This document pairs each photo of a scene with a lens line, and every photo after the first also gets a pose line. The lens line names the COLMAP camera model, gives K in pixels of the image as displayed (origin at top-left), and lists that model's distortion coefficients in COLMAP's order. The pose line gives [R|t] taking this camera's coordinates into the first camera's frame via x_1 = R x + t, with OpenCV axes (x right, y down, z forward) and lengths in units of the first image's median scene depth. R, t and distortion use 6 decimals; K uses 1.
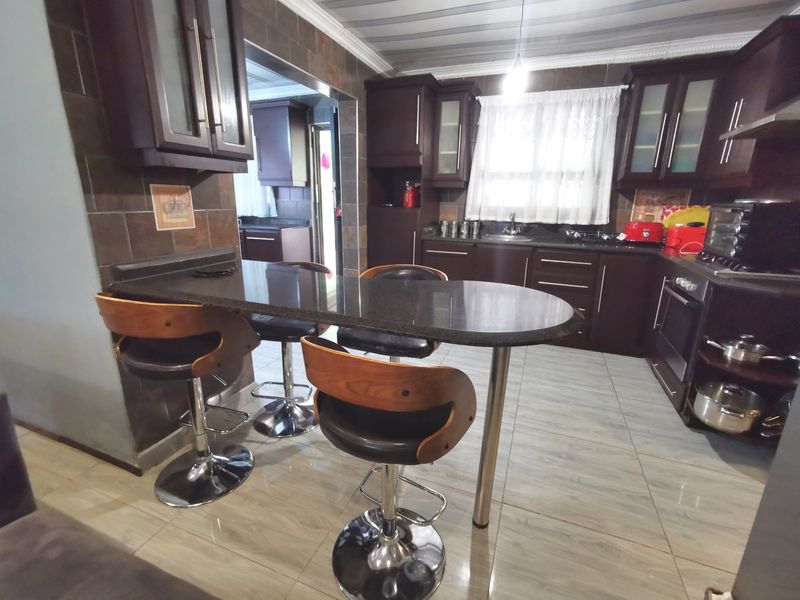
lens RADIAL K [[368.8, 0, 399.4], [0, 368.8, 301.0], [0, 0, 1]] dist [0.000905, 0.000062]
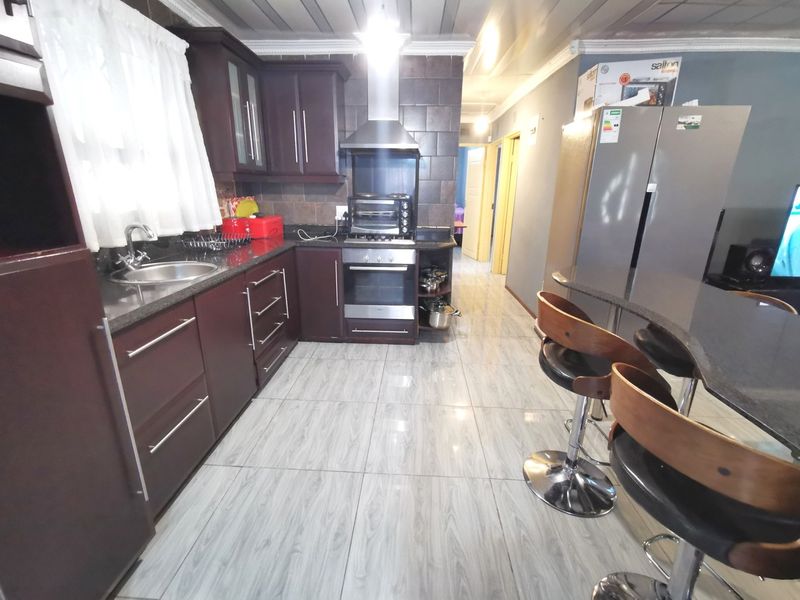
lens RADIAL K [[368.8, 0, 399.3], [0, 368.8, 301.3], [0, 0, 1]] dist [0.000905, 0.000062]
pose [[-0.313787, -0.303519, 0.899674, -0.383573], [0.232891, 0.893983, 0.382826, -0.311142], [-0.920489, 0.329652, -0.209833, 0.973337]]
